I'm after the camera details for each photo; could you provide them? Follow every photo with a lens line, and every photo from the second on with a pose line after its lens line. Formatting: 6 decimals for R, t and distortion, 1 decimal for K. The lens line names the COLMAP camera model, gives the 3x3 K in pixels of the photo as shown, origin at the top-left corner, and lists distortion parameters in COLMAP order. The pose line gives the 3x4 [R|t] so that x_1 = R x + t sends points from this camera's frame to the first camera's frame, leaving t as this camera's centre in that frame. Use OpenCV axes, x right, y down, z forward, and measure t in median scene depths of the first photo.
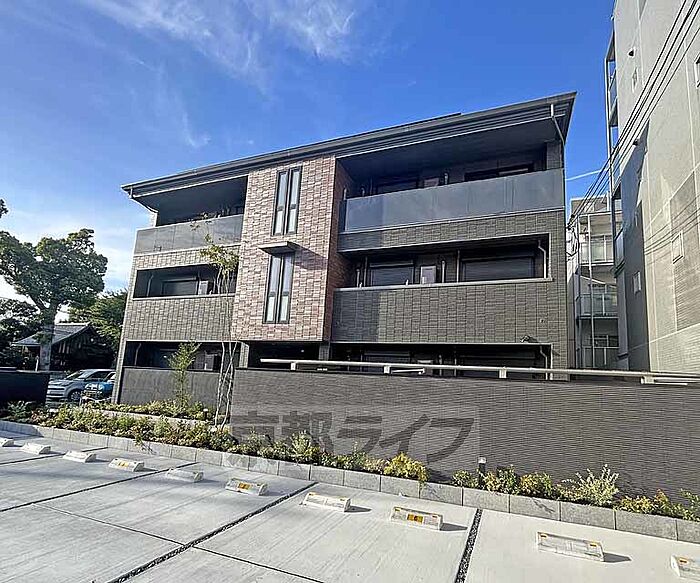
lens RADIAL K [[367.5, 0, 364.6], [0, 367.5, 331.8], [0, 0, 1]] dist [0.008017, 0.000676]
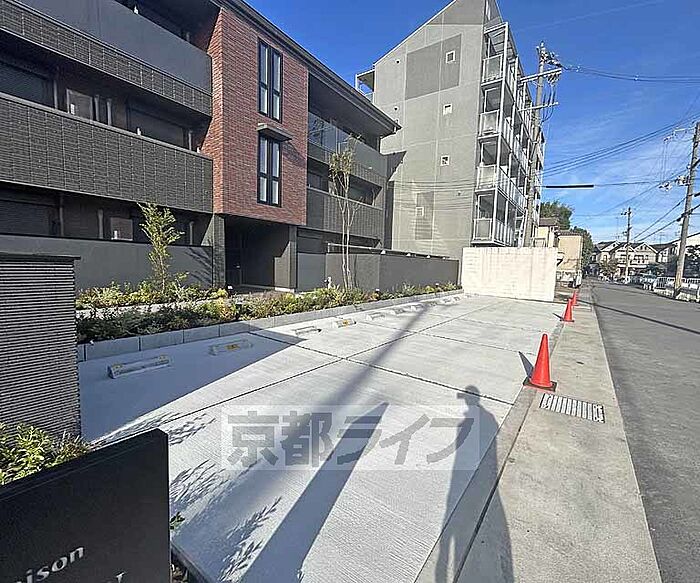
lens RADIAL K [[314.9, 0, 385.3], [0, 314.9, 288.4], [0, 0, 1]] dist [0.000413, 0.001971]
pose [[0.203288, -0.124888, 0.971122, -1.102229], [-0.168087, 0.972656, 0.160271, 0.011250], [-0.964583, -0.195814, 0.176737, 0.432027]]
